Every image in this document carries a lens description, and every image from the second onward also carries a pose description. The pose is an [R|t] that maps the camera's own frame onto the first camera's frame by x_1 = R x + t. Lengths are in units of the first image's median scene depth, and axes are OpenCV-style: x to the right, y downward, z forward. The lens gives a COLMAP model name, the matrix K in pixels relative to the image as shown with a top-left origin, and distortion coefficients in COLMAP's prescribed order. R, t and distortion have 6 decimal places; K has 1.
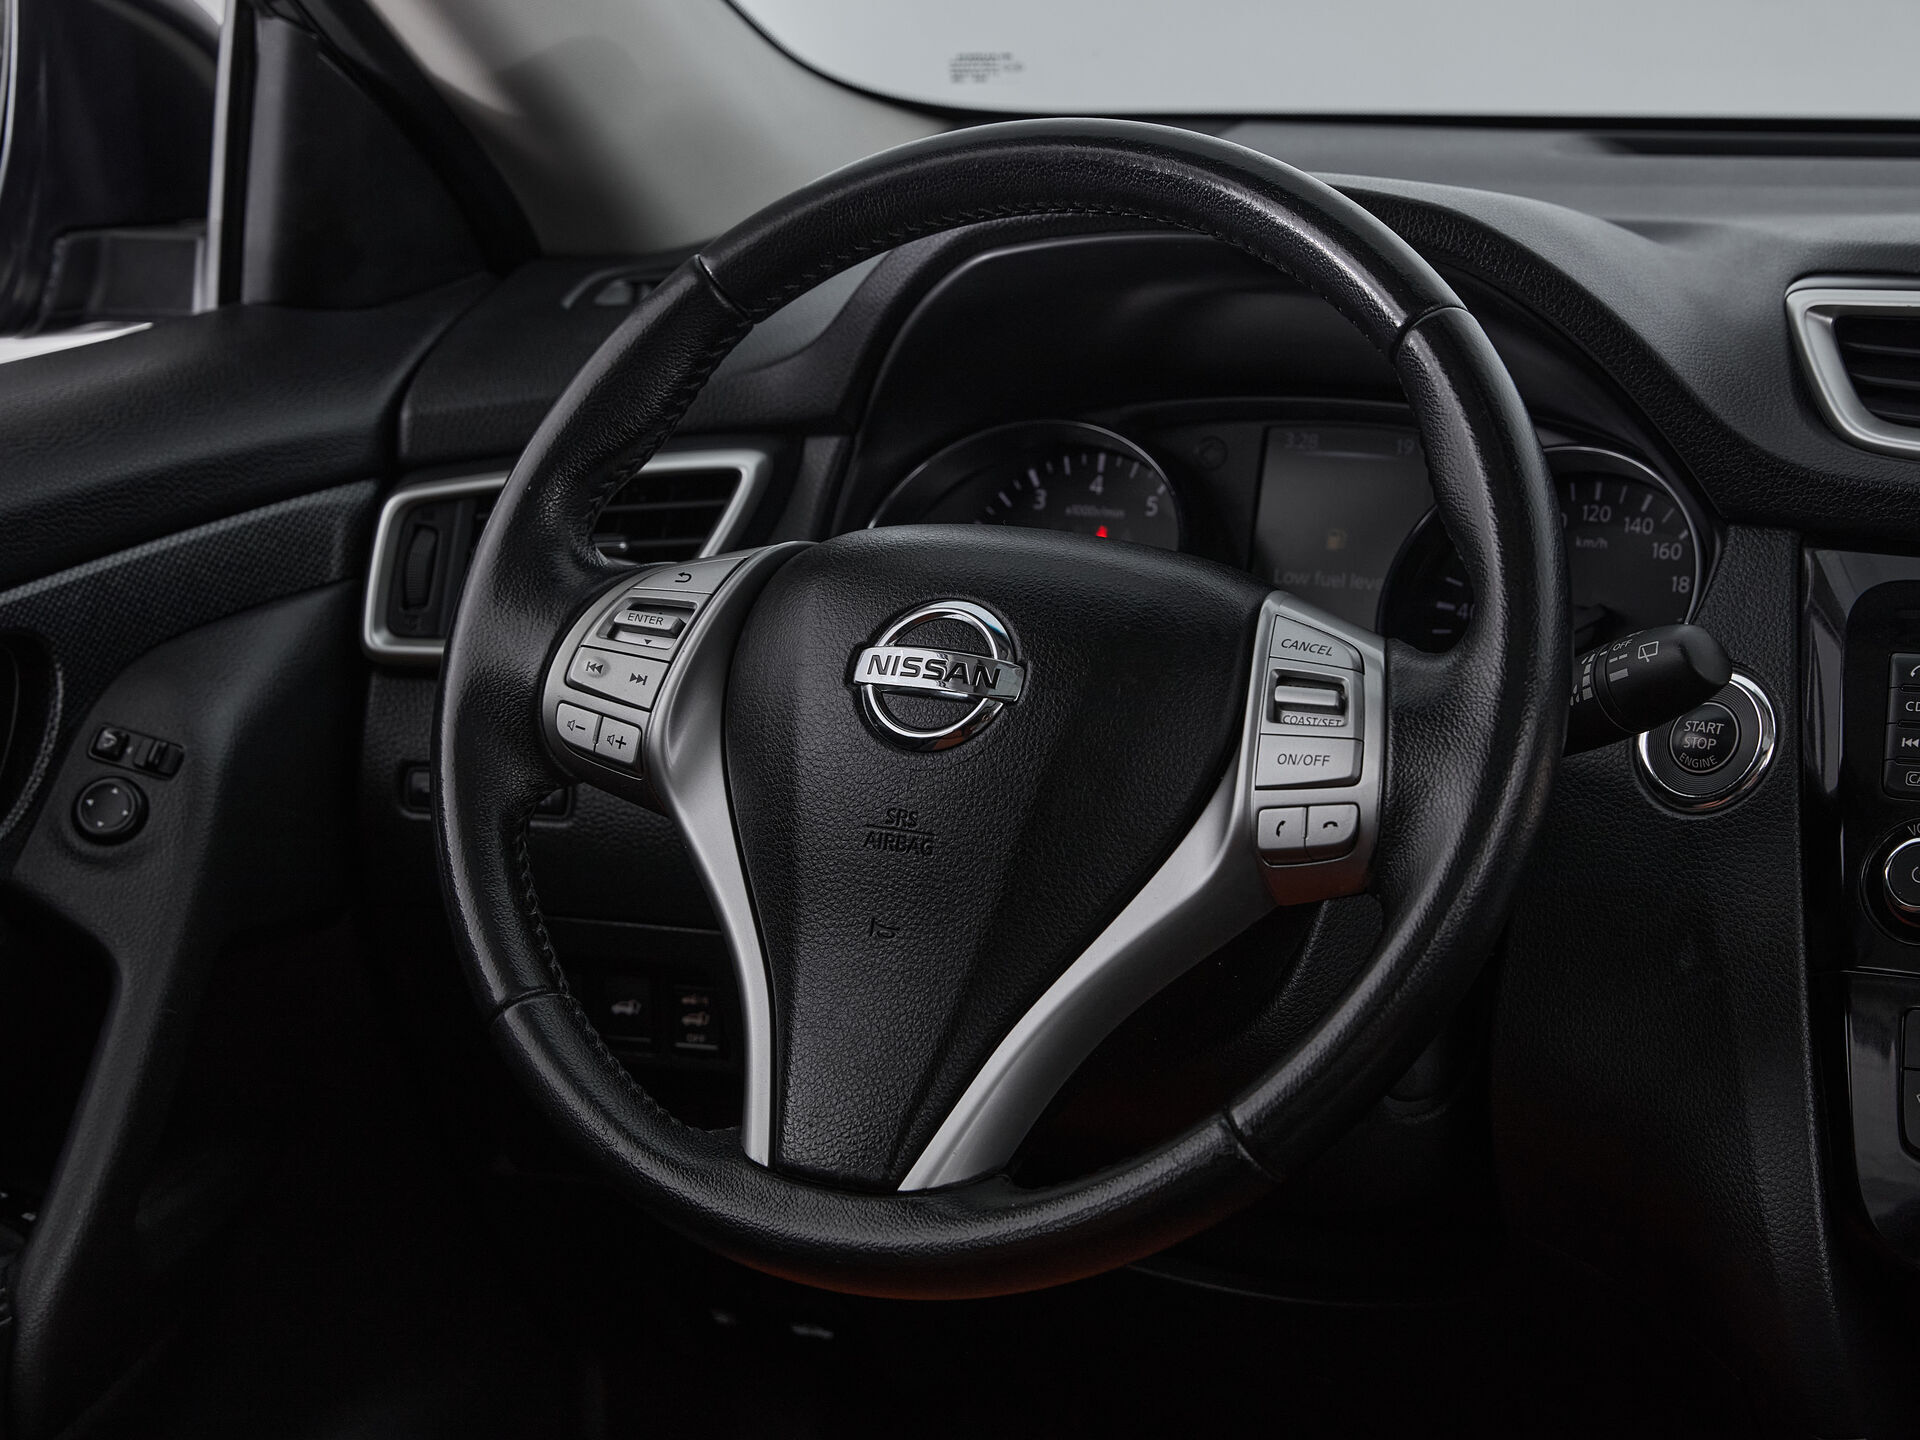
lens RADIAL K [[4276.1, 0, 952.1], [0, 4276.1, 674.1], [0, 0, 1]] dist [-0.118046, 0.323988]
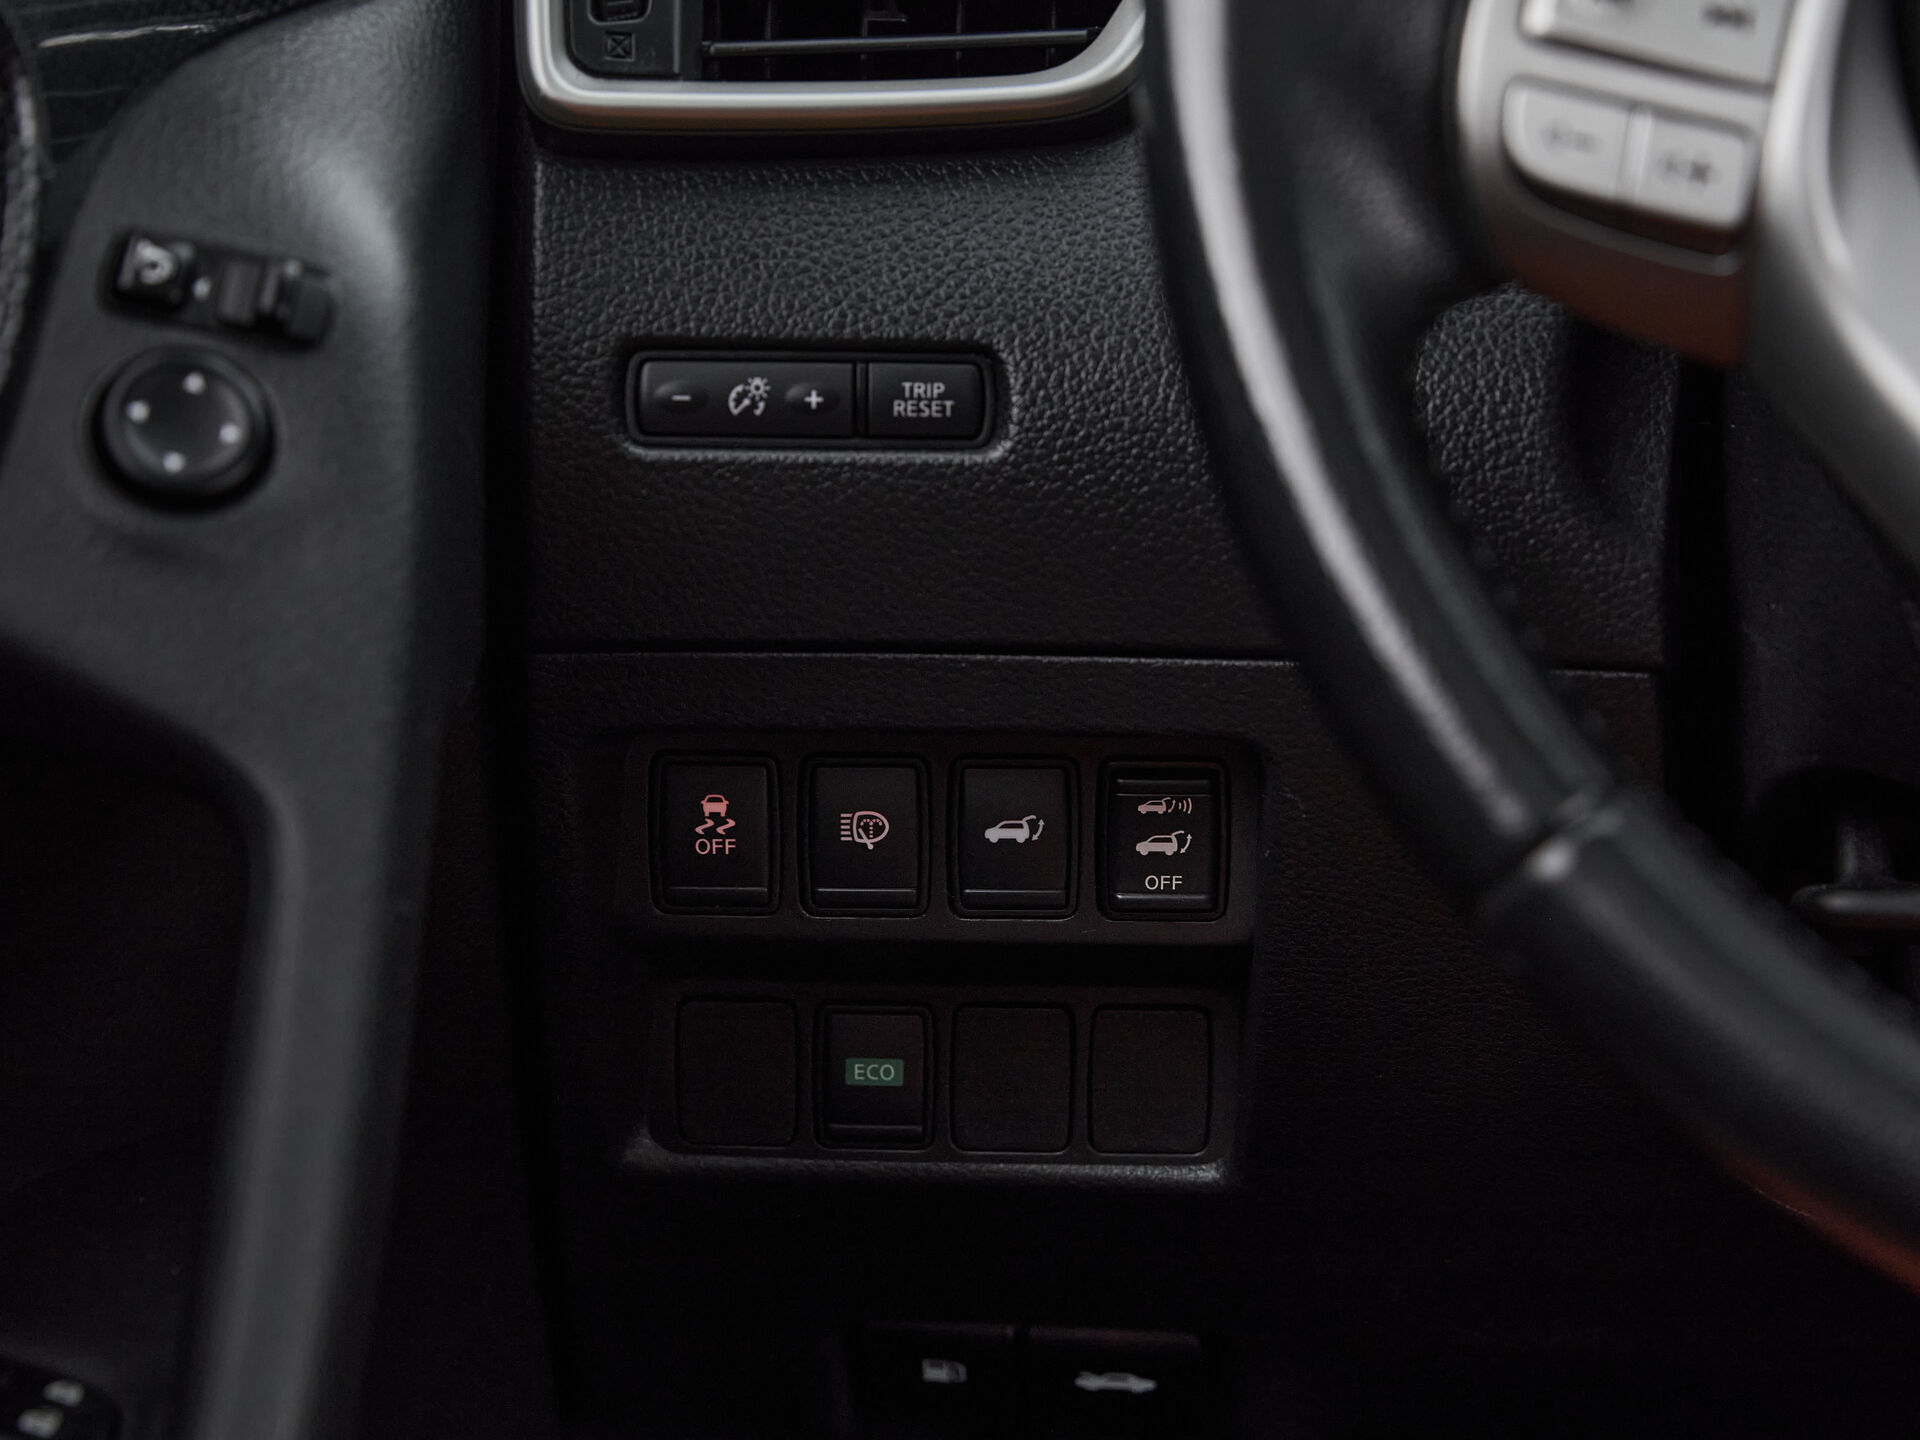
lens RADIAL K [[3948.3, 0, 960.0], [0, 3948.3, 720.0], [0, 0, 1]] dist [-0.054825, -0.059294]
pose [[0.955292, -0.054582, 0.290583, -0.247115], [0.036711, 0.997104, 0.066604, 0.038612], [-0.293376, -0.052958, 0.954529, 0.635782]]
